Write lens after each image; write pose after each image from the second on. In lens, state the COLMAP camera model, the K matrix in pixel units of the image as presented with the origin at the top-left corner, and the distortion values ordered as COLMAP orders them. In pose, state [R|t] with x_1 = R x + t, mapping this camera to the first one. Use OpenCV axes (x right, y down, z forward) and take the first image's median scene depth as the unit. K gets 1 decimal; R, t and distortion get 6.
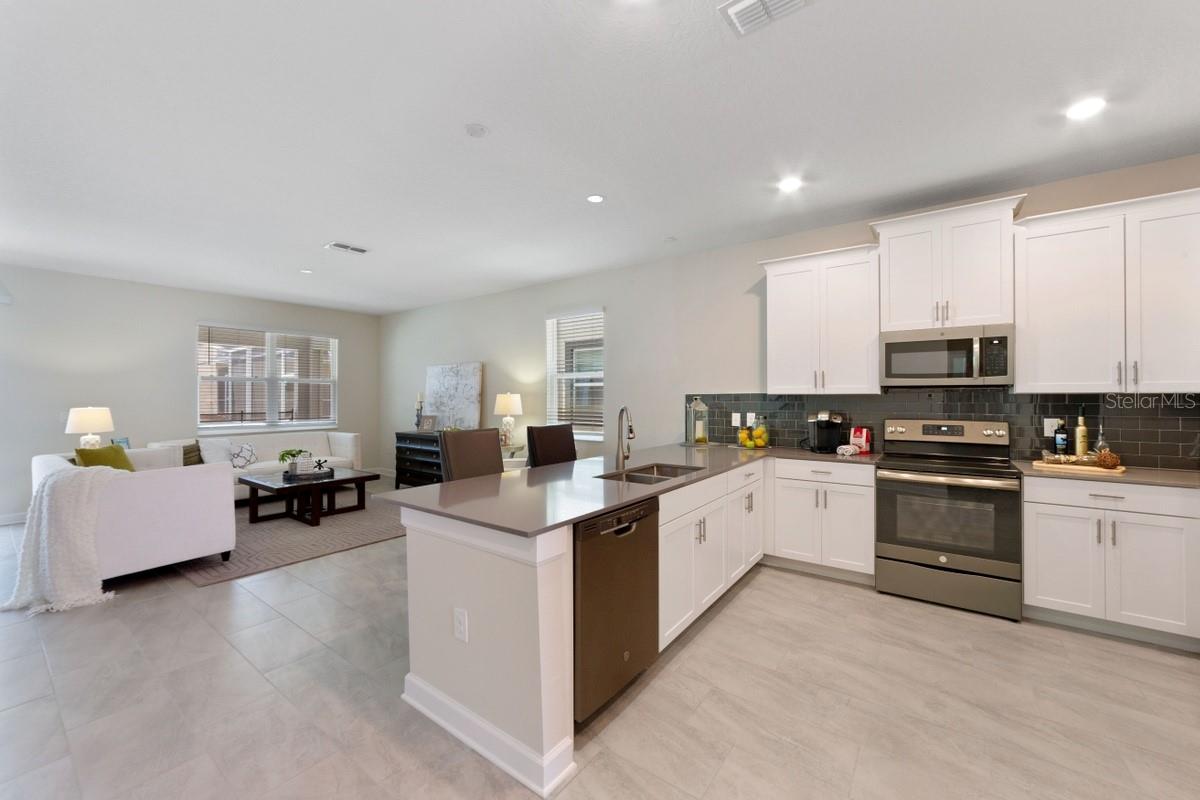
lens RADIAL K [[465.1, 0, 600.0], [0, 465.1, 400.0], [0, 0, 1]] dist [-0.007816, 0.000593]
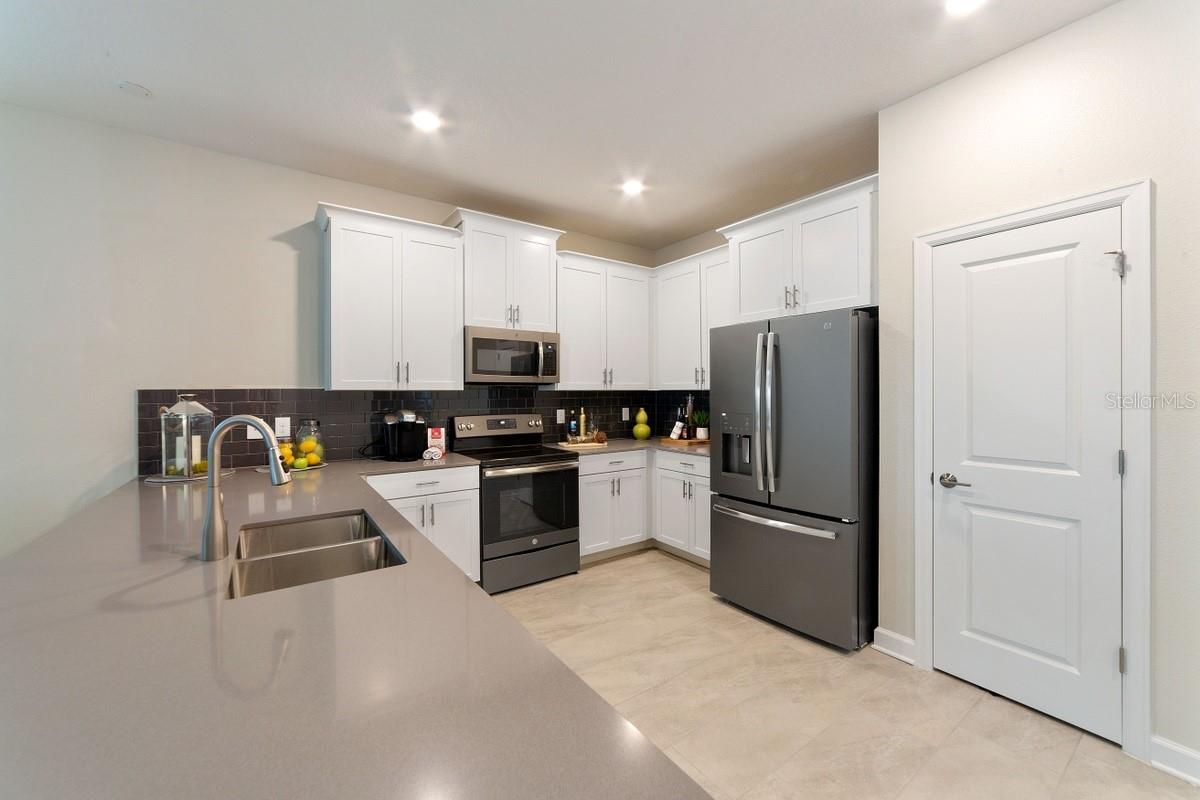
lens RADIAL K [[465.1, 0, 600.0], [0, 465.1, 400.0], [0, 0, 1]] dist [-0.007816, 0.000593]
pose [[0.317155, -0.015189, 0.948252, -0.213860], [0.008083, 0.999879, 0.013312, -0.003615], [-0.948339, 0.003443, 0.317239, 0.433150]]
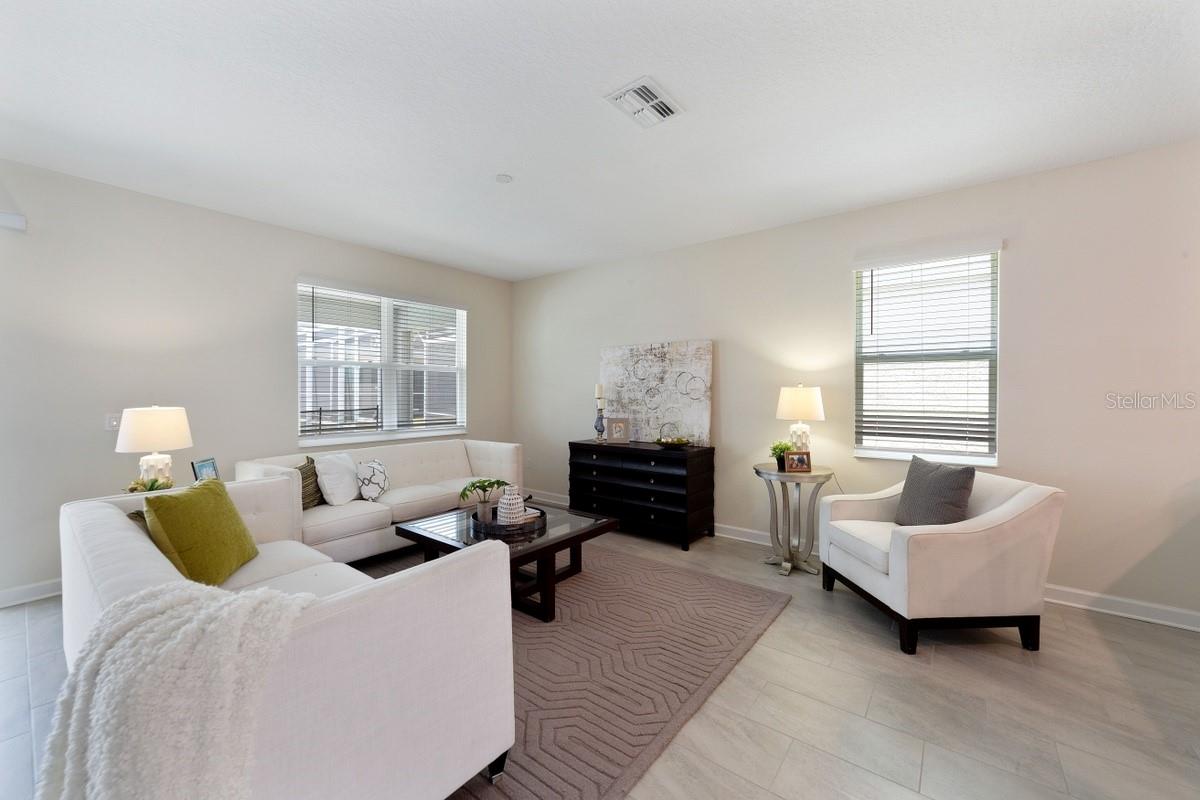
lens RADIAL K [[465.1, 0, 600.0], [0, 465.1, 400.0], [0, 0, 1]] dist [-0.007816, 0.000593]
pose [[0.999558, 0.003107, -0.029575, -0.758752], [-0.002763, 0.999928, 0.011689, -0.002826], [0.029609, -0.011602, 0.999494, 0.622748]]
